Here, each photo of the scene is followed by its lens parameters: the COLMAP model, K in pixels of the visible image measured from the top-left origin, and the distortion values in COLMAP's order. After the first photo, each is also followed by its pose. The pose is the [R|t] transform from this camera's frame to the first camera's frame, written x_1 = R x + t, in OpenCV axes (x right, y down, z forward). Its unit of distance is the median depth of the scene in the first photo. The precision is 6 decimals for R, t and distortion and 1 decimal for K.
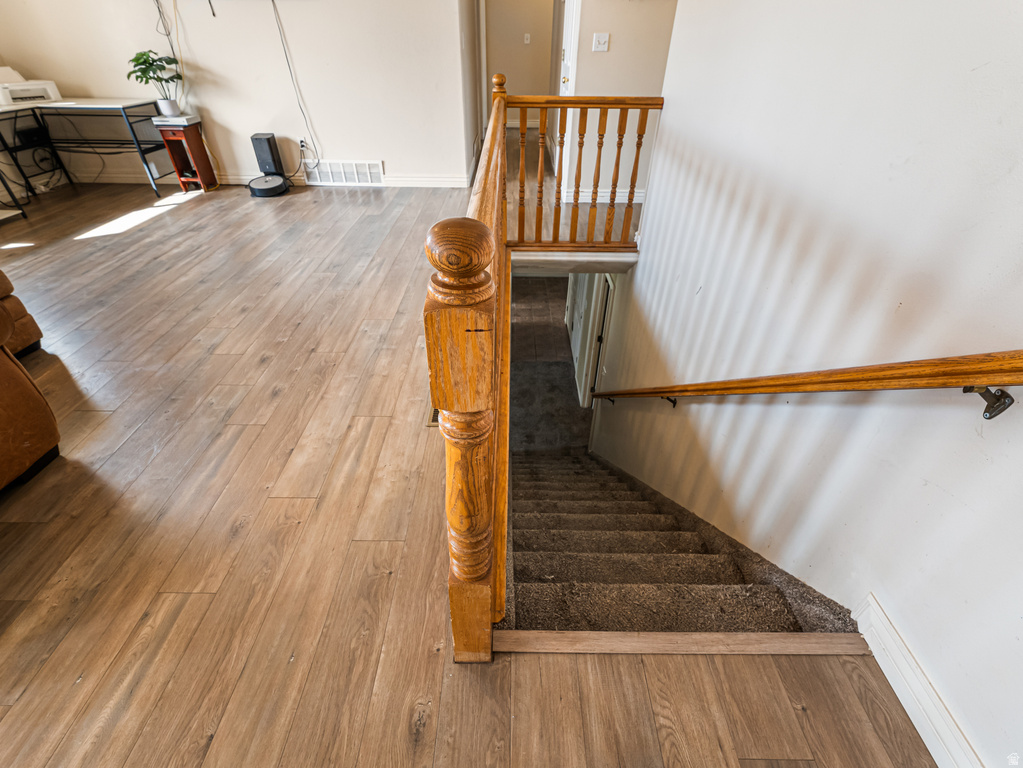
lens RADIAL K [[464.5, 0, 508.7], [0, 464.5, 378.1], [0, 0, 1]] dist [0.004541, -0.000262]
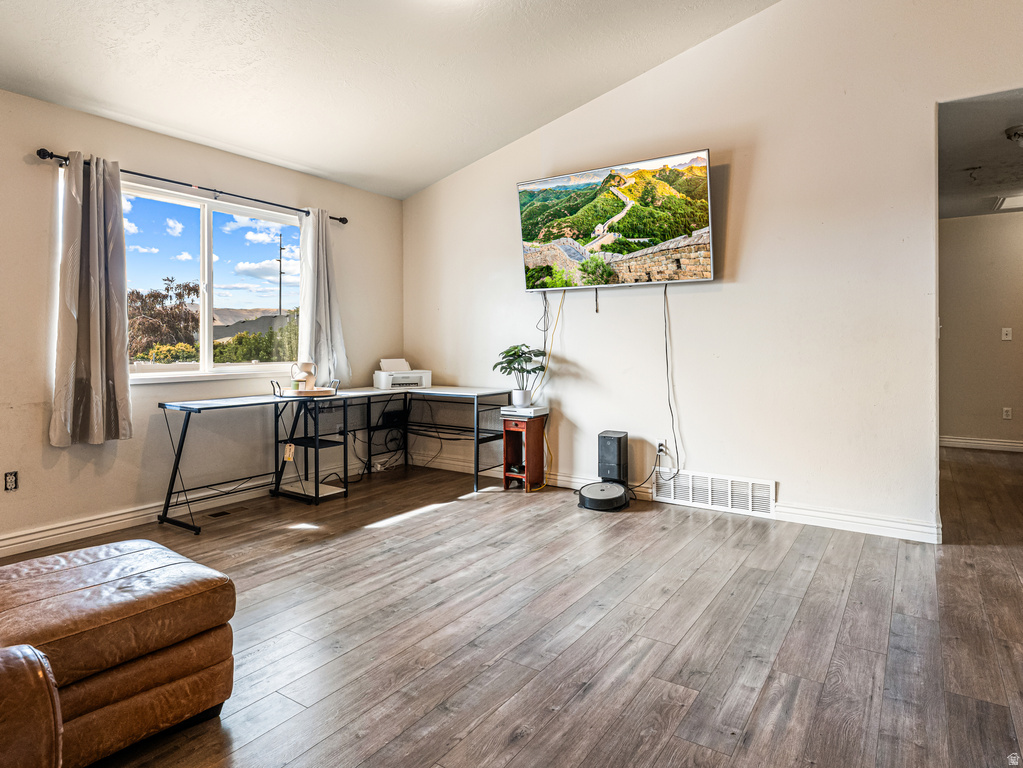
lens RADIAL K [[614.9, 0, 509.9], [0, 614.9, 377.5], [0, 0, 1]] dist [0.008691, -0.000446]
pose [[0.831523, 0.021953, -0.555056, -0.122598], [-0.321463, 0.833920, -0.448598, -0.100288], [0.453024, 0.551449, 0.700481, 0.182555]]
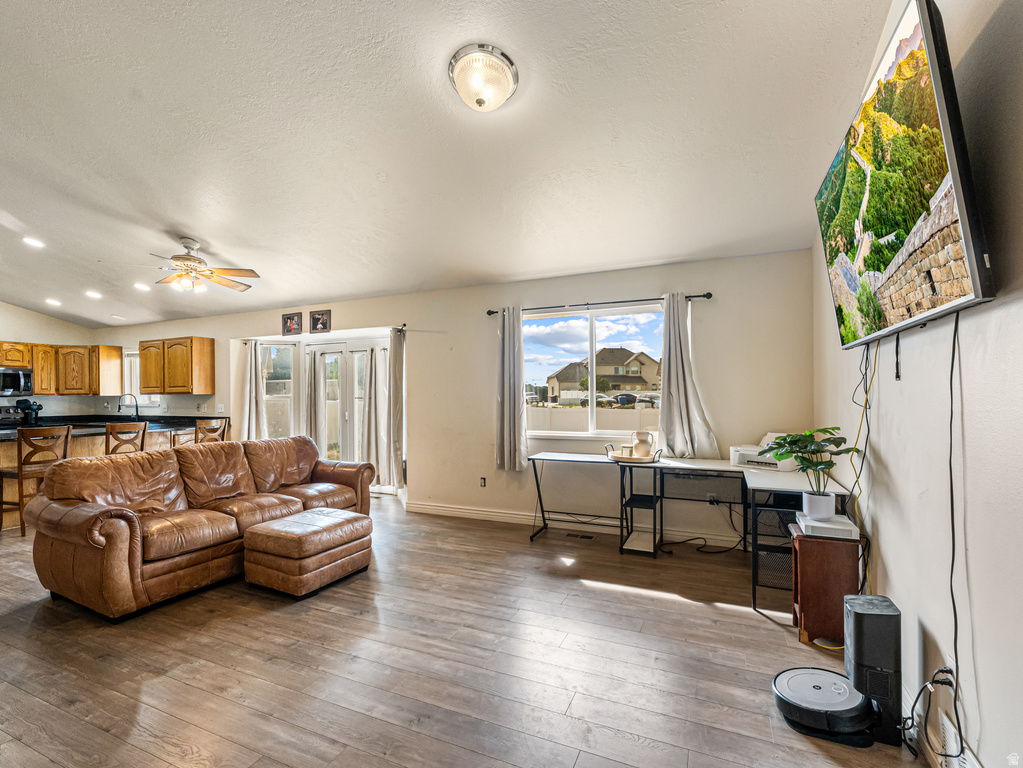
lens RADIAL K [[464.5, 0, 482.4], [0, 464.5, 401.8], [0, 0, 1]] dist [0.004541, -0.000262]
pose [[-0.405025, -0.004892, -0.914293, -0.021671], [-0.543648, 0.805297, 0.236523, -0.567199], [0.735120, 0.592851, -0.328825, 0.771458]]
